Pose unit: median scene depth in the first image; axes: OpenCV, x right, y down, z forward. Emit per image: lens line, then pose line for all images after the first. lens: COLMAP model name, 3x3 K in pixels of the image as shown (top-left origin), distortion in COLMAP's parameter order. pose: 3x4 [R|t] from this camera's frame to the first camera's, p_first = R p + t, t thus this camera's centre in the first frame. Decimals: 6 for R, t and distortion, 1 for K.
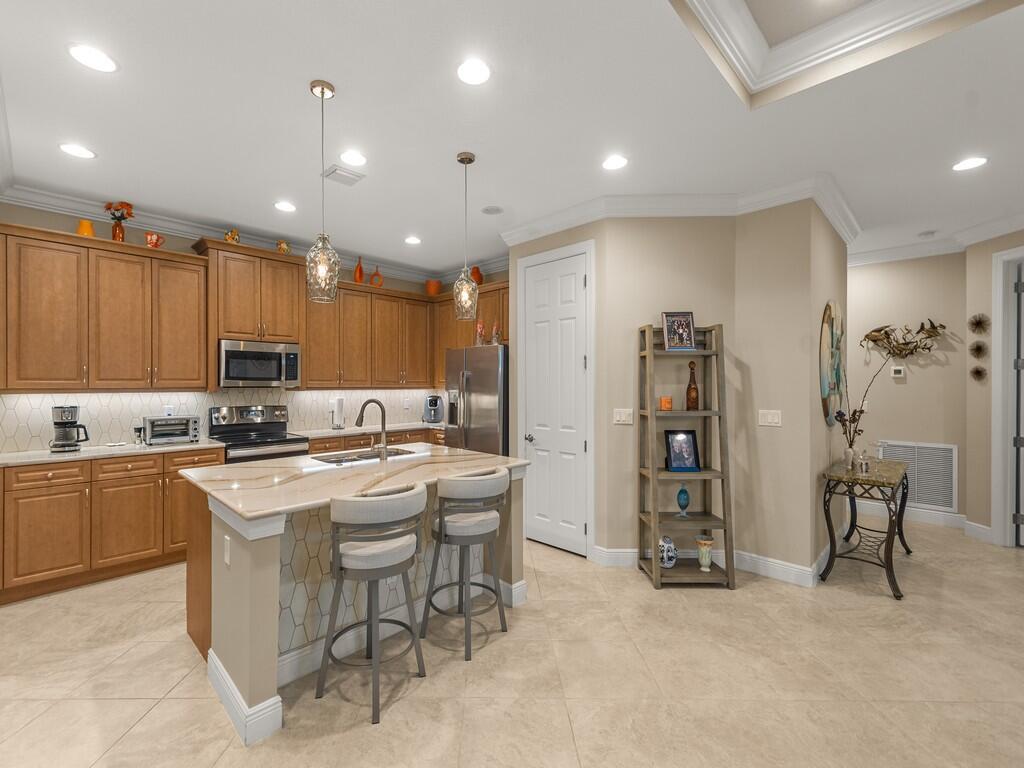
lens RADIAL K [[445.4, 0, 503.2], [0, 445.4, 383.4], [0, 0, 1]] dist [0.001292, -0.001186]
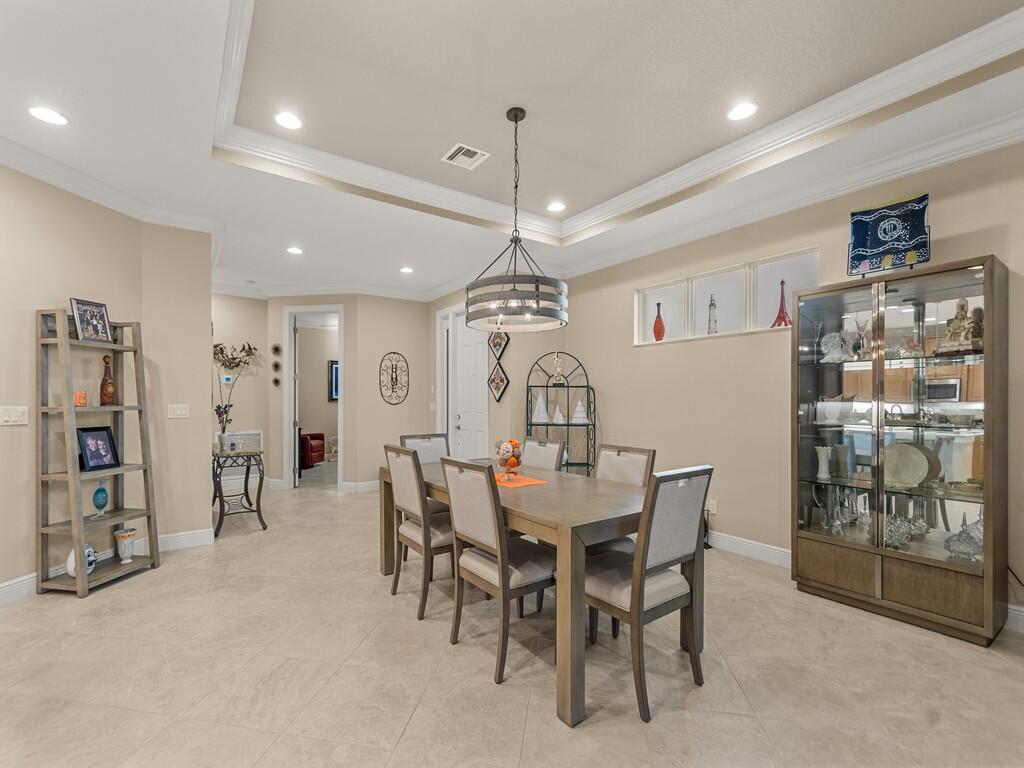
lens RADIAL K [[445.4, 0, 484.6], [0, 445.4, 403.0], [0, 0, 1]] dist [0.001292, -0.001186]
pose [[0.183674, -0.008680, 0.982949, -0.378026], [0.001421, 0.999962, 0.008565, 0.046804], [-0.982986, -0.000176, 0.183680, 0.010763]]
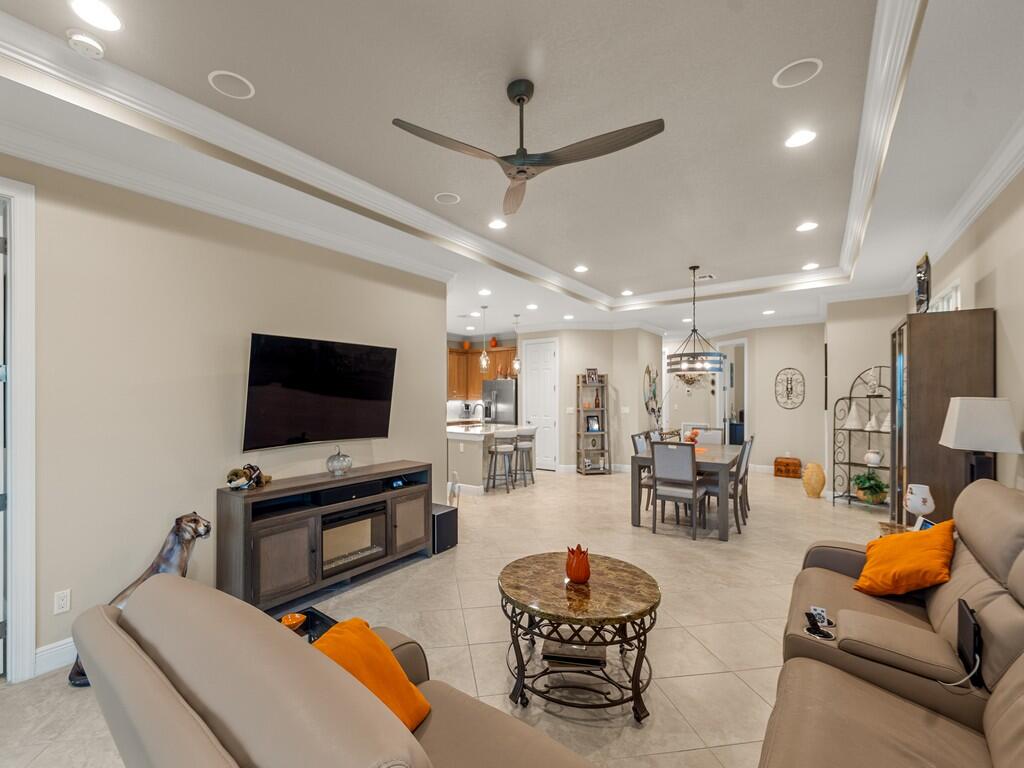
lens RADIAL K [[445.4, 0, 519.8], [0, 445.4, 394.3], [0, 0, 1]] dist [0.001292, -0.001186]
pose [[0.983057, -0.003703, 0.183263, -0.461513], [0.004152, 0.999989, -0.002068, -0.012046], [-0.183254, 0.002794, 0.983062, -1.381663]]
